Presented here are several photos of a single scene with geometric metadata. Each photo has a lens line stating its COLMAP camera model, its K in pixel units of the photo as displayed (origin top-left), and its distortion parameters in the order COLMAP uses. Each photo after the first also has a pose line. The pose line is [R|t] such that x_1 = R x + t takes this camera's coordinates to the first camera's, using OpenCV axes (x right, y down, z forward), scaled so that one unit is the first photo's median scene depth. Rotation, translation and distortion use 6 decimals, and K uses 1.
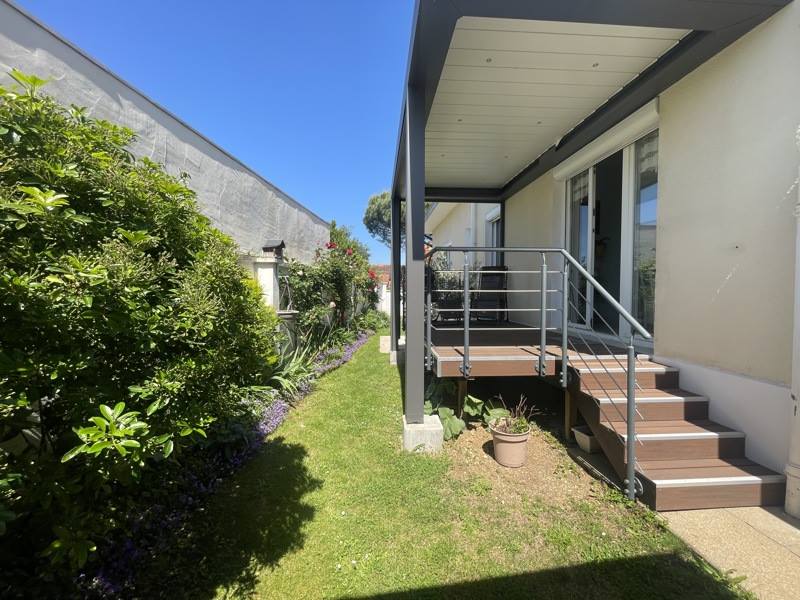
lens RADIAL K [[326.1, 0, 400.0], [0, 326.1, 300.0], [0, 0, 1]] dist [-0.000988, -0.000133]
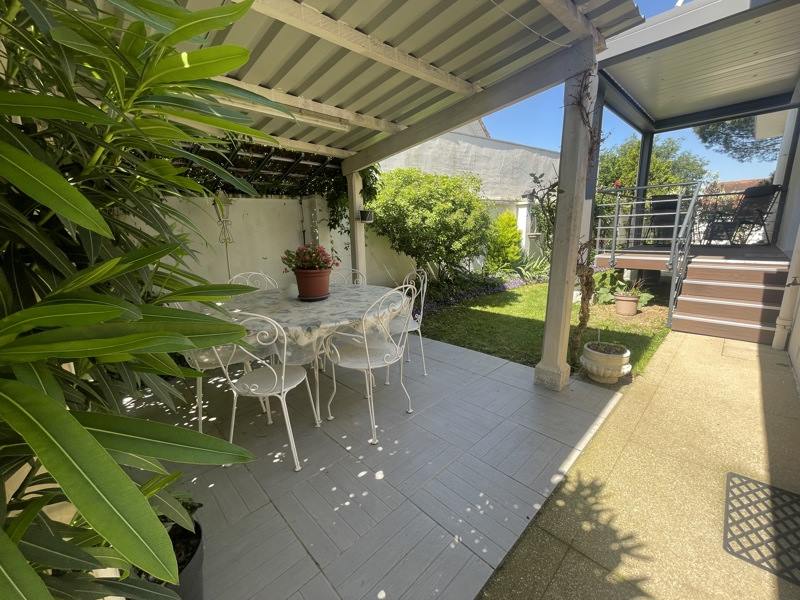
lens RADIAL K [[326.1, 0, 400.0], [0, 326.1, 300.0], [0, 0, 1]] dist [-0.000988, -0.000133]
pose [[0.644081, 0.141153, -0.751822, 1.281451], [0.008920, 0.981375, 0.191893, 0.103882], [0.764906, -0.130301, 0.630826, -1.539971]]
